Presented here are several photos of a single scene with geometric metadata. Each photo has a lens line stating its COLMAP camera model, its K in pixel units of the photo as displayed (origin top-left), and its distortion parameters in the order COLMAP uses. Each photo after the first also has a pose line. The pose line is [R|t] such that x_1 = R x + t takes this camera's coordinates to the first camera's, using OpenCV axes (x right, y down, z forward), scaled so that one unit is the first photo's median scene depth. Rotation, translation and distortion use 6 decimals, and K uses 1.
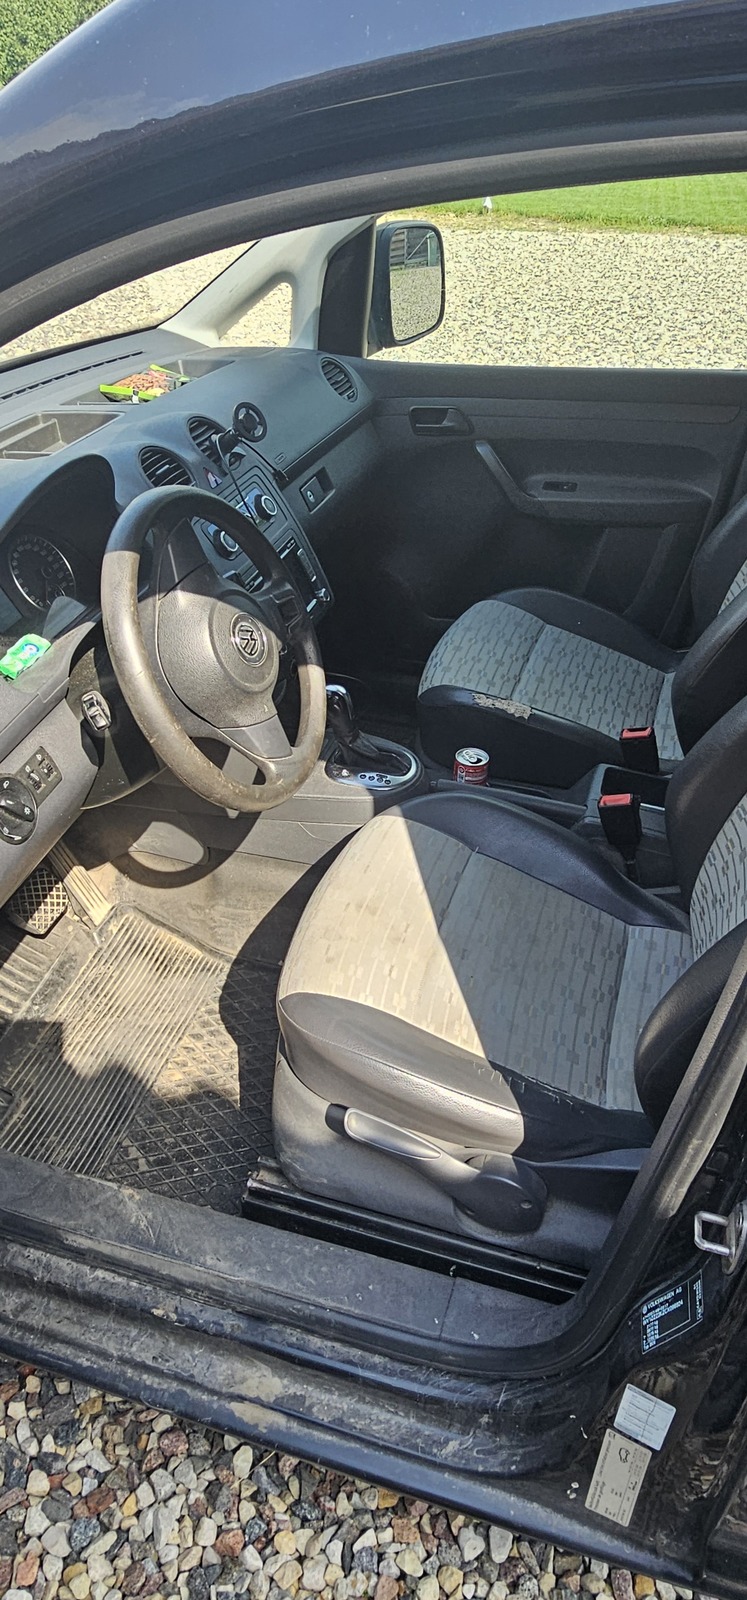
lens RADIAL K [[1040.7, 0, 373.5], [0, 1040.7, 800.0], [0, 0, 1]] dist [0.003889, -0.003829]
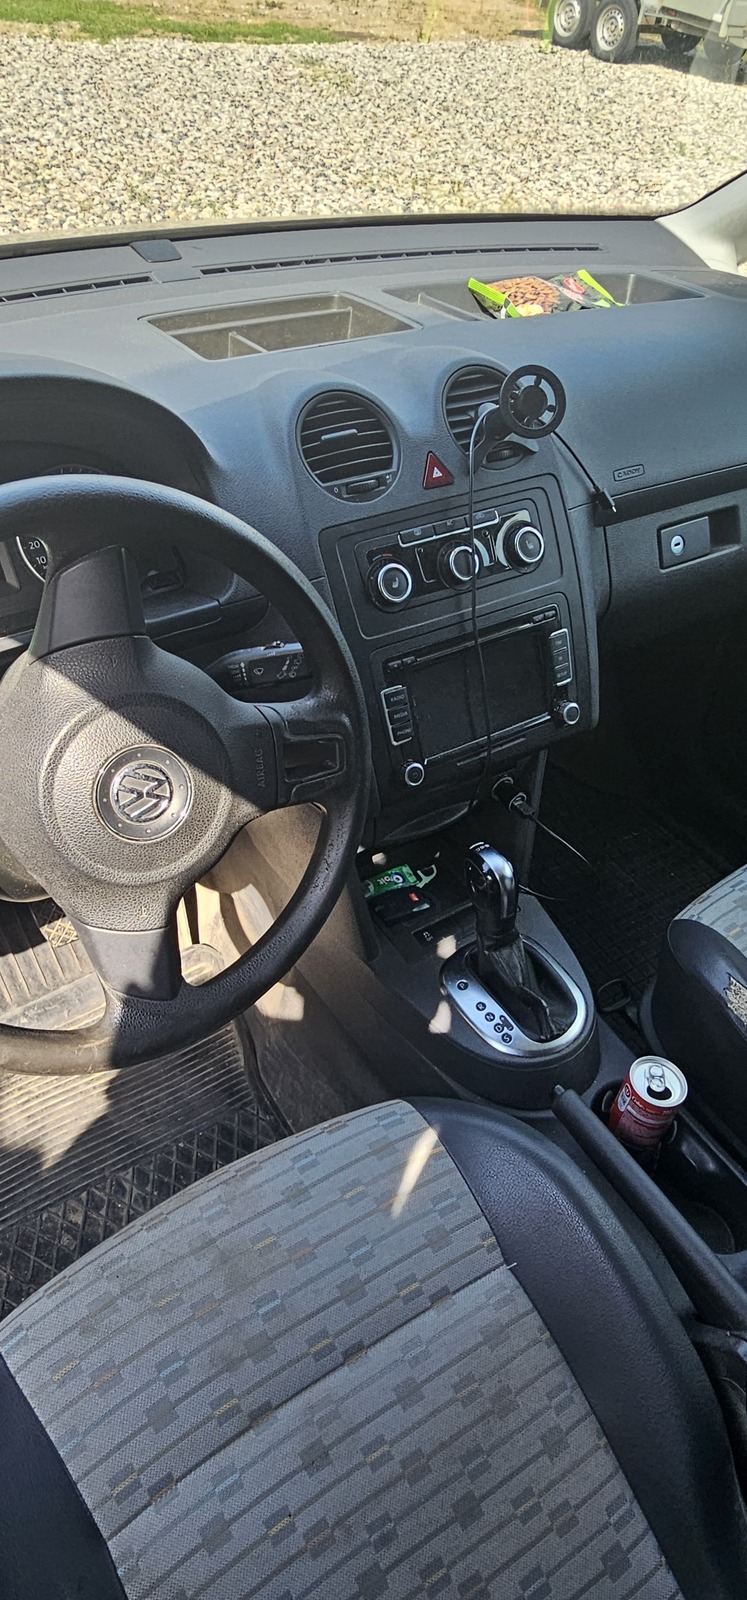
lens RADIAL K [[1040.7, 0, 373.5], [0, 1040.7, 800.0], [0, 0, 1]] dist [0.003889, -0.003829]
pose [[0.772294, 0.469442, -0.428003, 0.143568], [-0.429700, 0.882254, 0.192318, -0.216381], [0.467889, 0.035386, 0.883078, 0.413518]]
